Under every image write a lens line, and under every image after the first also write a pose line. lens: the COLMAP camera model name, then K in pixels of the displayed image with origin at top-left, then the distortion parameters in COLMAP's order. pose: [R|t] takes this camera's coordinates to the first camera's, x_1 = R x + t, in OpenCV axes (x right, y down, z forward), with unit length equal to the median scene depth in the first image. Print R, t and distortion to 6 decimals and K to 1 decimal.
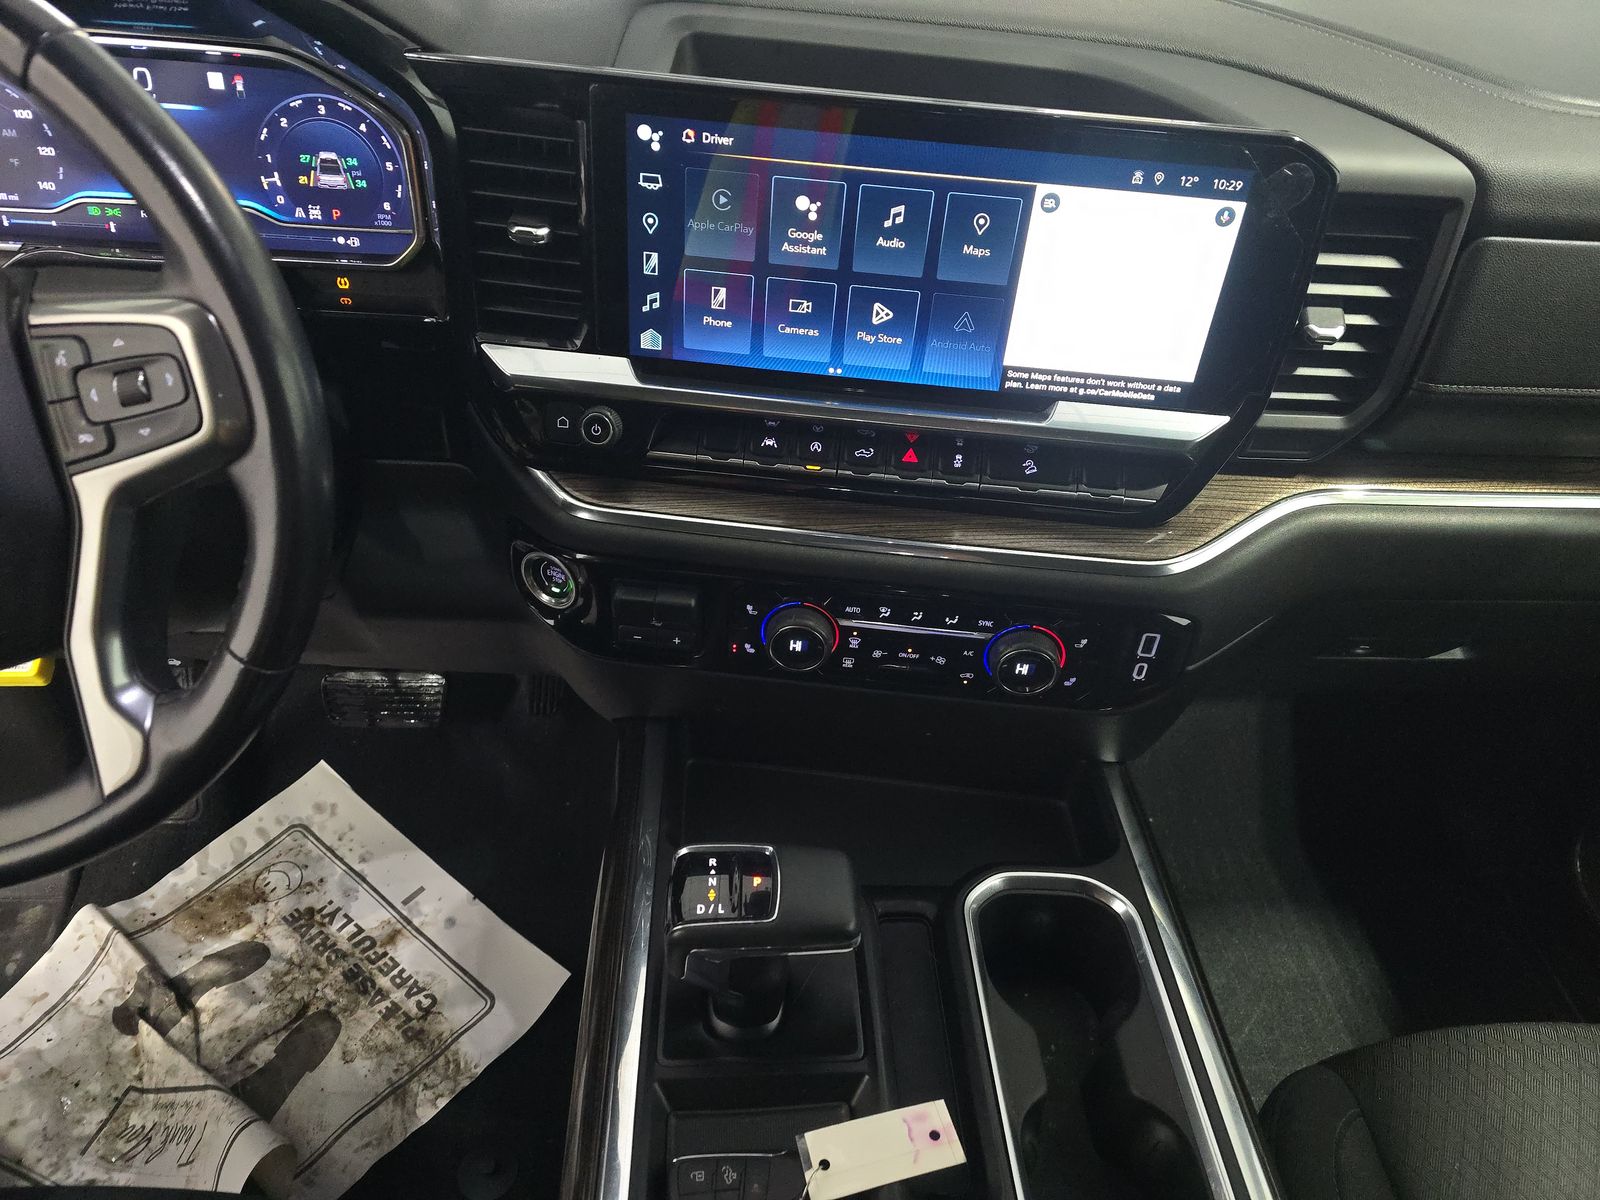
lens RADIAL K [[1029.6, 0, 799.6], [0, 1029.6, 588.8], [0, 0, 1]] dist [-0.009726, -0.011701]
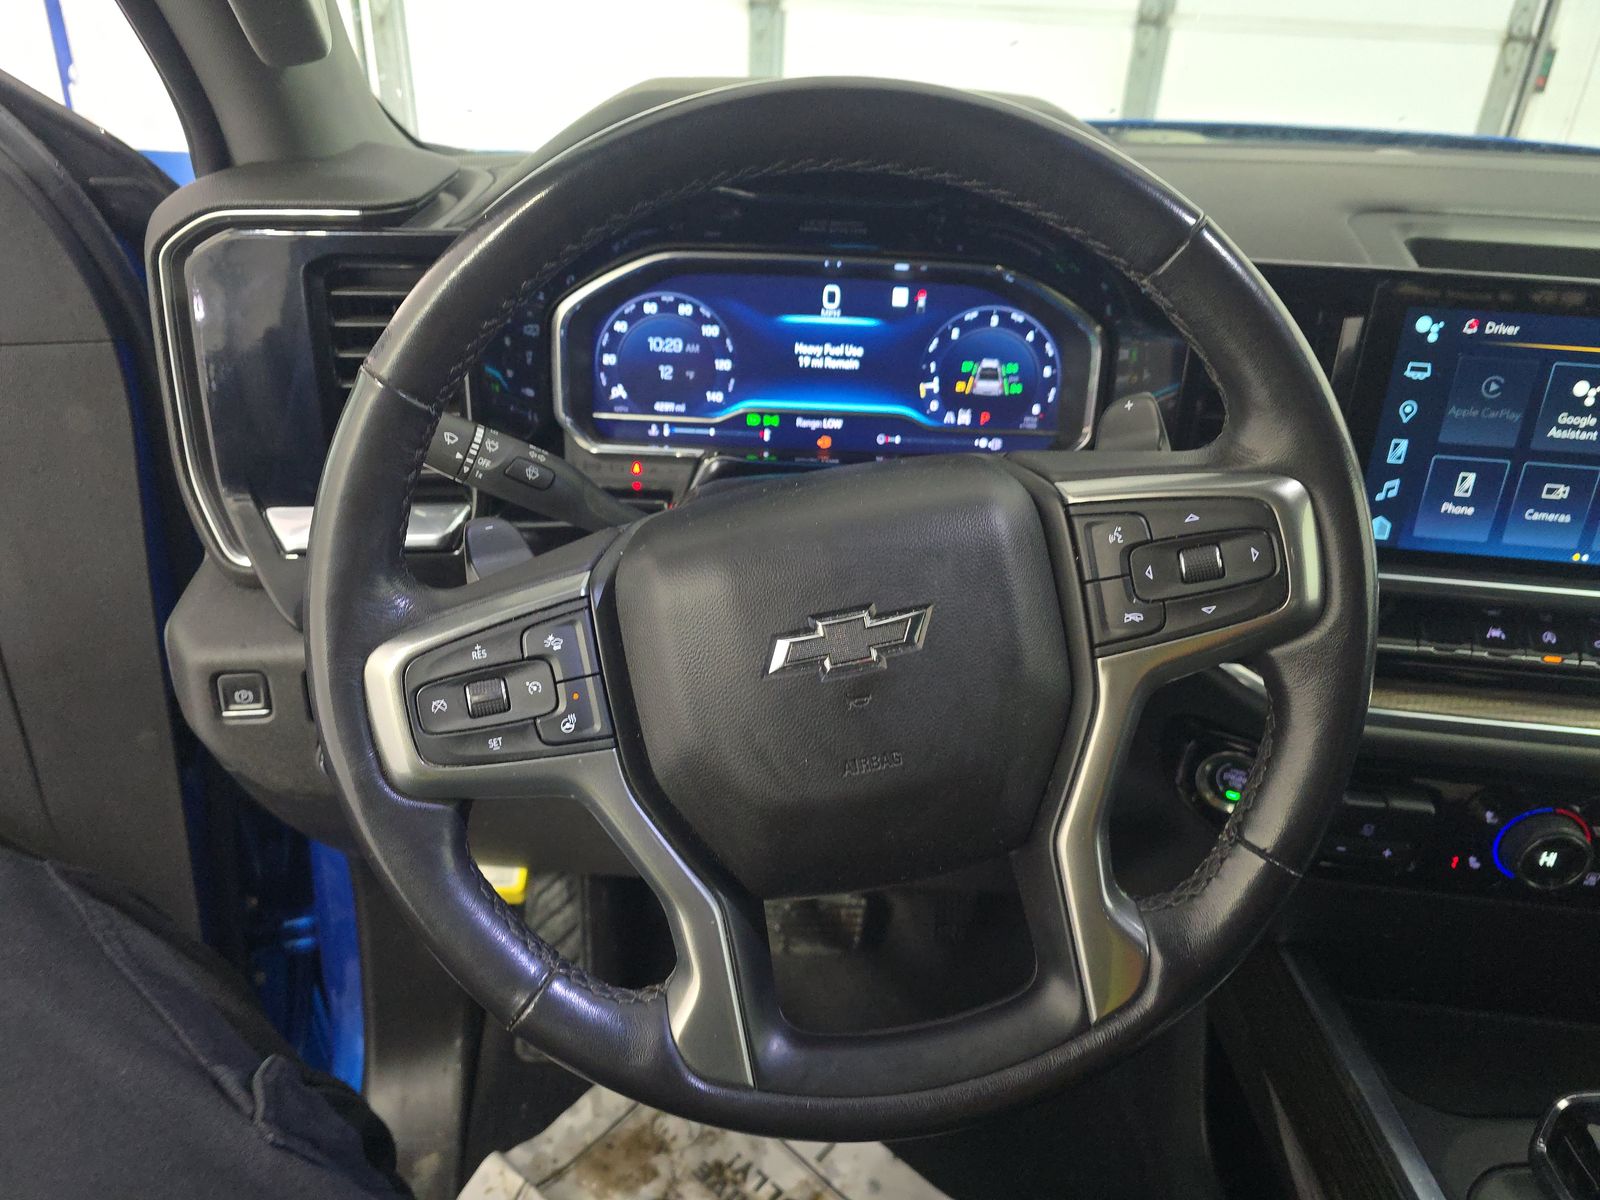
lens RADIAL K [[1029.6, 0, 765.3], [0, 1029.6, 573.0], [0, 0, 1]] dist [-0.009726, -0.011701]
pose [[0.995089, -0.013845, -0.098014, -0.585746], [-0.008849, 0.973765, -0.227386, 0.020167], [0.098591, 0.227137, 0.968860, 0.021766]]
